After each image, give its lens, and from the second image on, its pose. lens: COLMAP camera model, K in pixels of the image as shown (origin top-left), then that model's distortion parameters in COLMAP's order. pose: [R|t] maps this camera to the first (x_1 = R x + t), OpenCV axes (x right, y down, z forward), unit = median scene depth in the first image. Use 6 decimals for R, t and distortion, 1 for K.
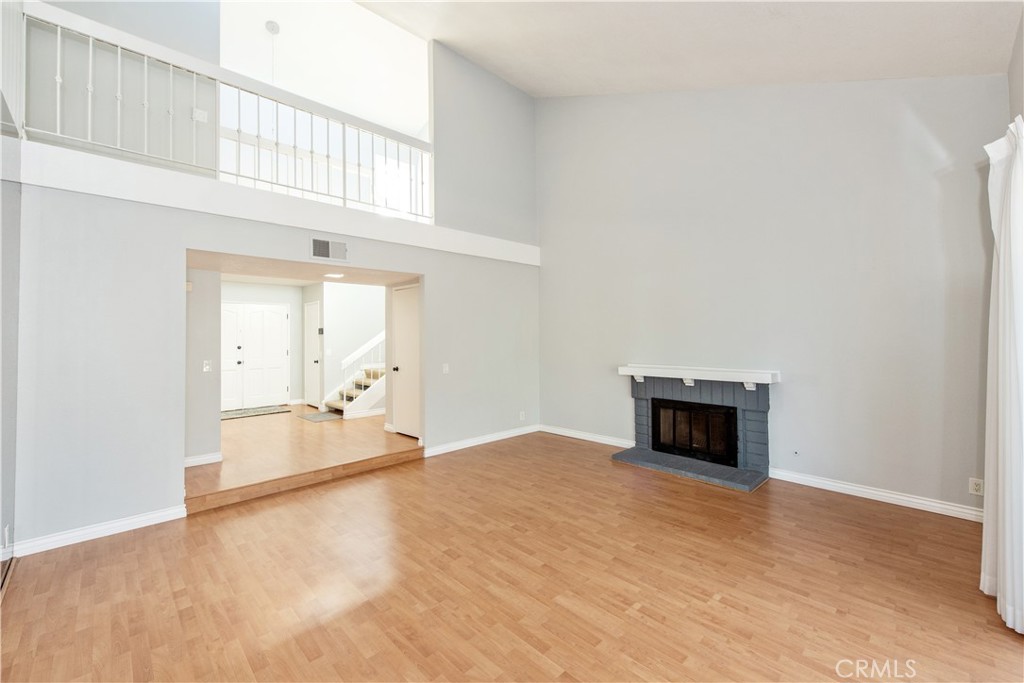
lens RADIAL K [[412.4, 0, 523.5], [0, 412.4, 331.3], [0, 0, 1]] dist [0.005283, -0.000193]
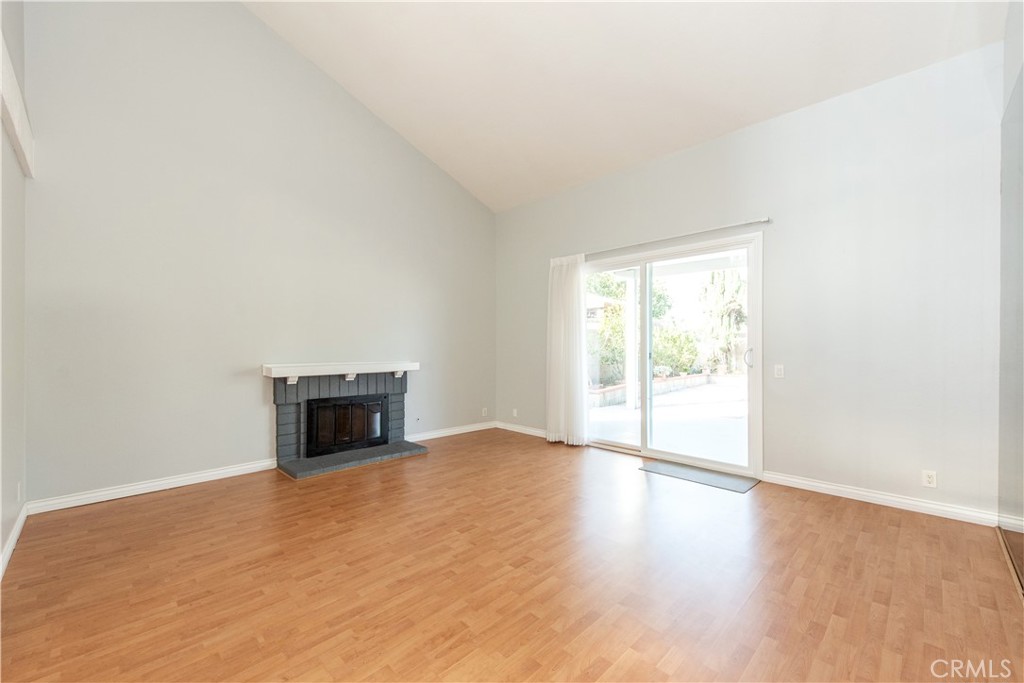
lens RADIAL K [[408.9, 0, 510.4], [0, 408.9, 346.5], [0, 0, 1]] dist [0.000553, -0.000083]
pose [[0.006284, 0.009866, 0.999932, -0.859695], [-0.016286, 0.999820, -0.009763, 0.071348], [-0.999848, -0.016223, 0.006443, 0.836697]]
